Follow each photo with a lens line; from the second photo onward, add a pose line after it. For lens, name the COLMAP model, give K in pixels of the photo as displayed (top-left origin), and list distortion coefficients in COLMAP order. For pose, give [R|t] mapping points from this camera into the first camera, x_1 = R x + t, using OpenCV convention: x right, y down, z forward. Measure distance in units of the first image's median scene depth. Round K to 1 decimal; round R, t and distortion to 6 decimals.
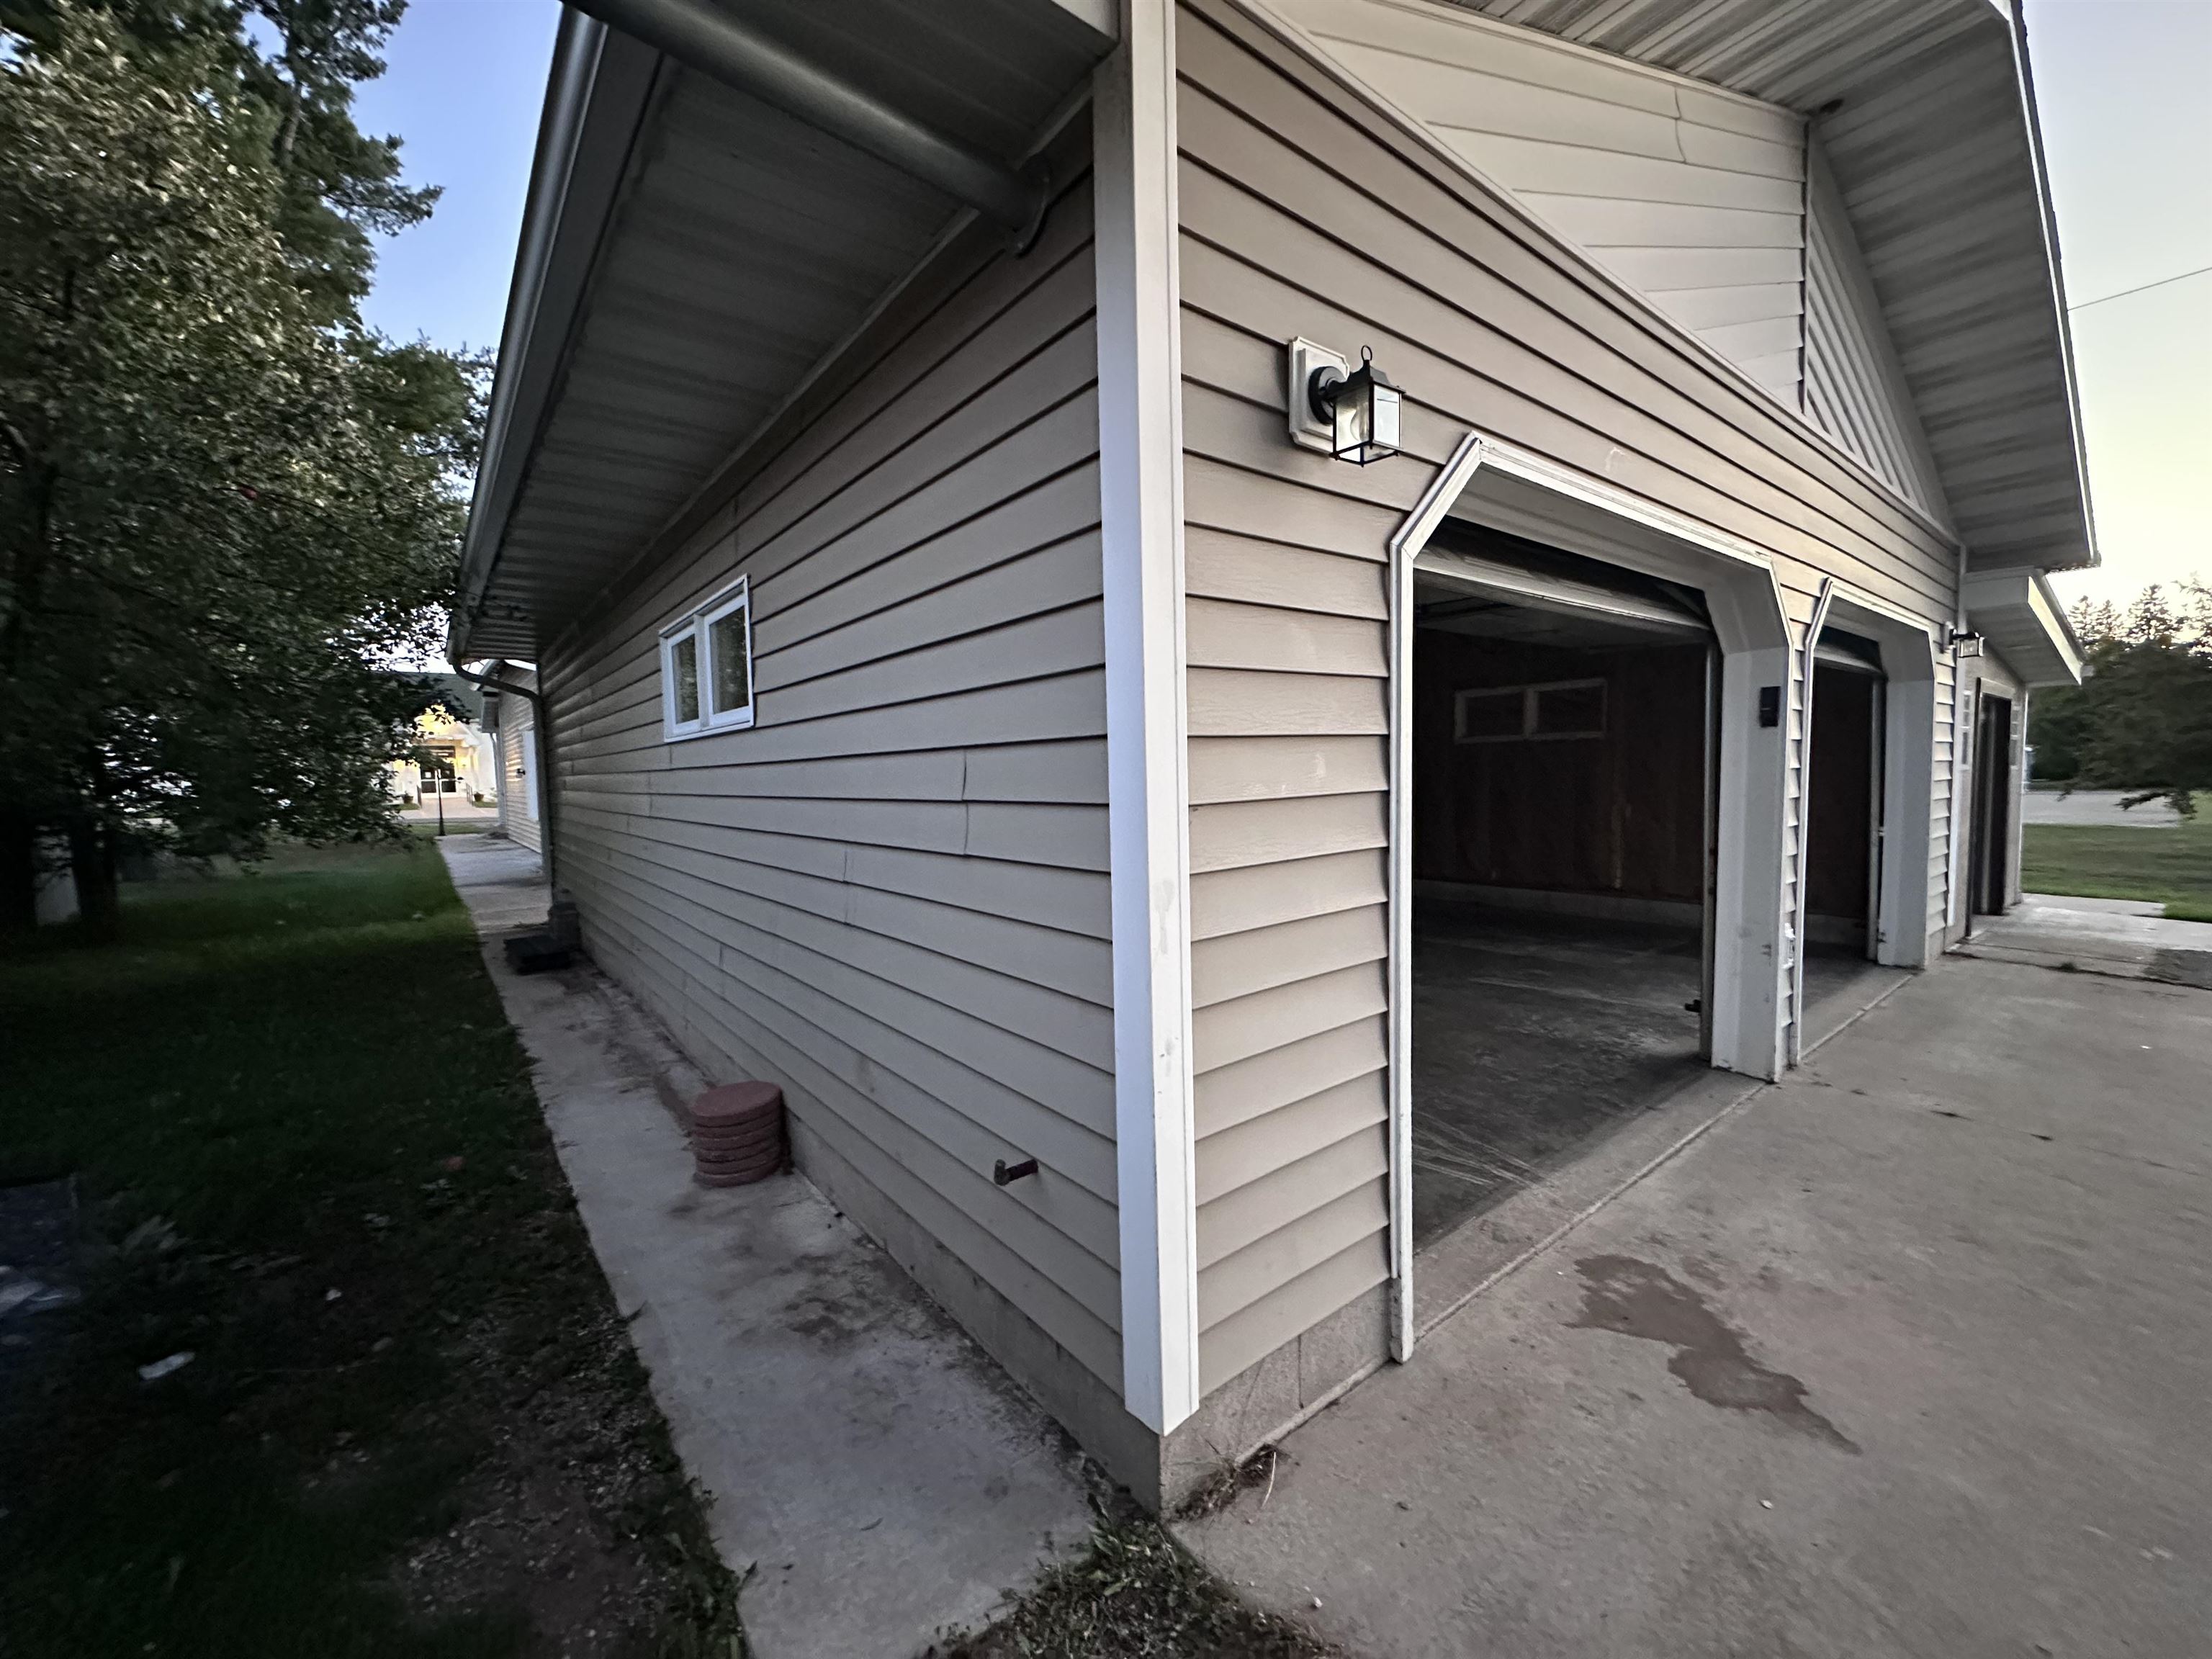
lens RADIAL K [[875.6, 0, 1115.8], [0, 875.6, 834.5], [0, 0, 1]] dist [-0.002092, -0.000654]
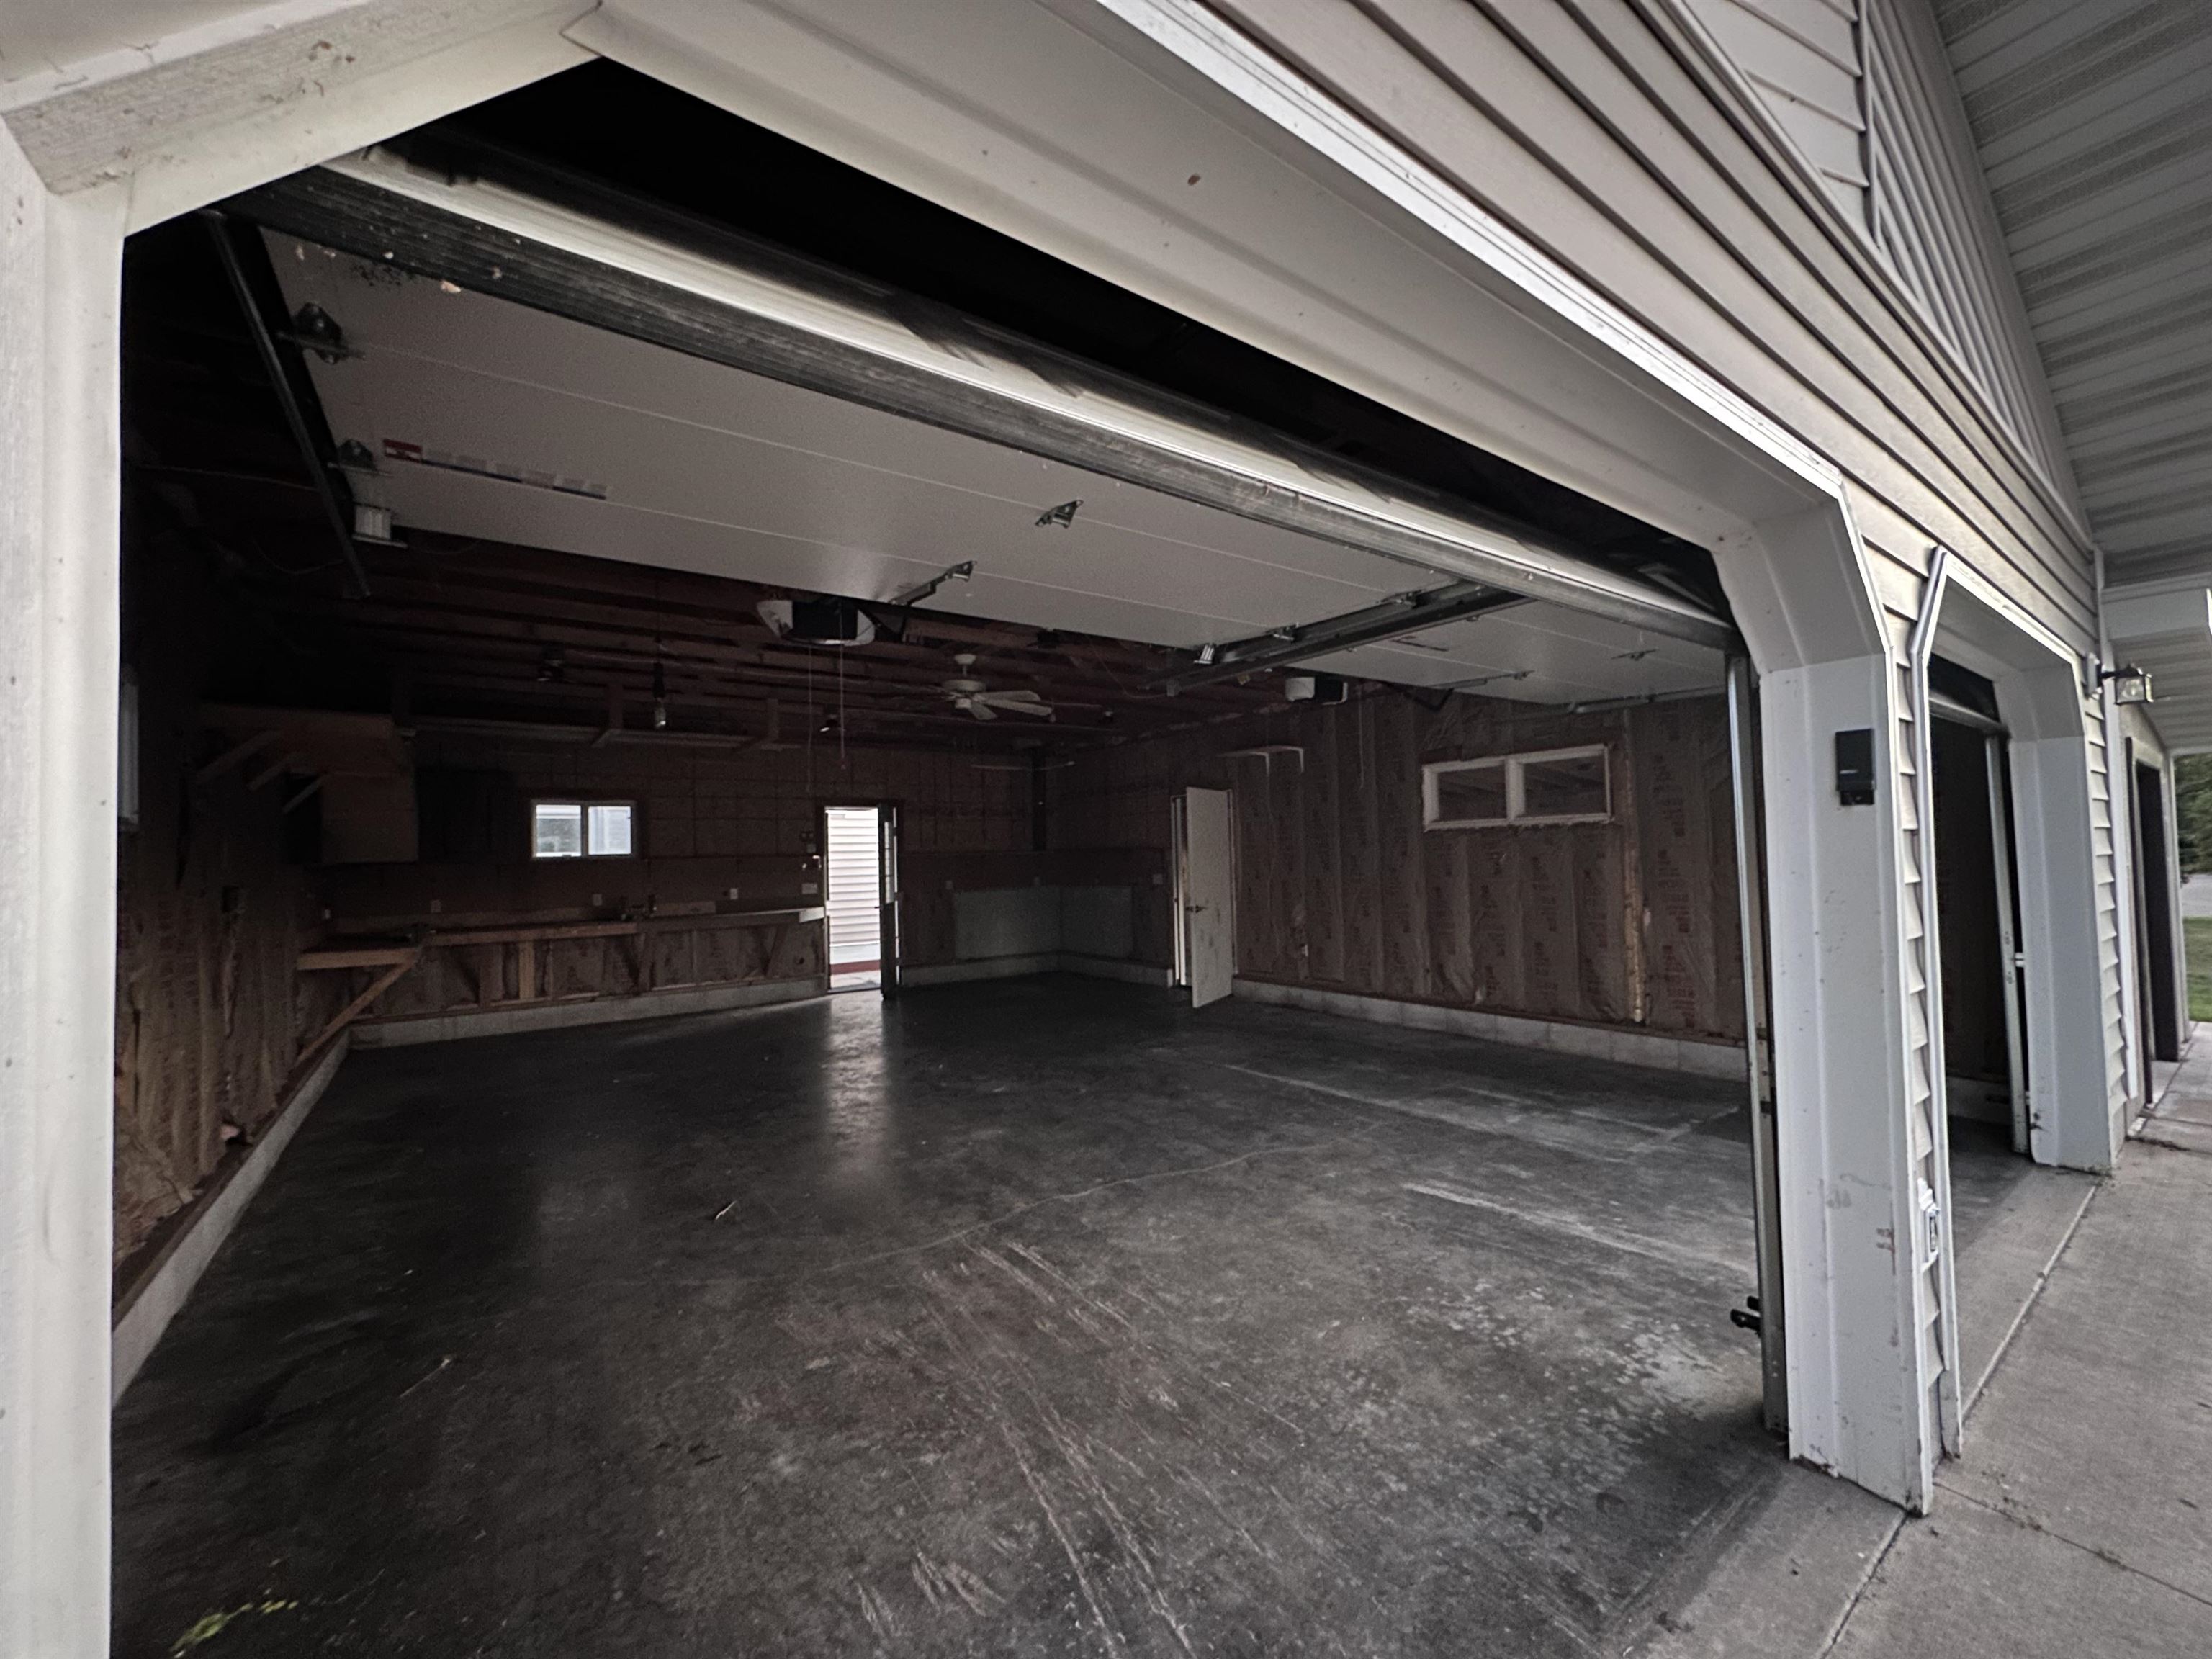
lens RADIAL K [[875.6, 0, 1115.8], [0, 875.6, 834.5], [0, 0, 1]] dist [-0.002092, -0.000654]
pose [[0.999317, -0.004037, -0.036727, 0.227596], [0.000526, 0.995469, -0.095085, -0.039809], [0.036944, 0.095001, 0.994791, 0.327821]]
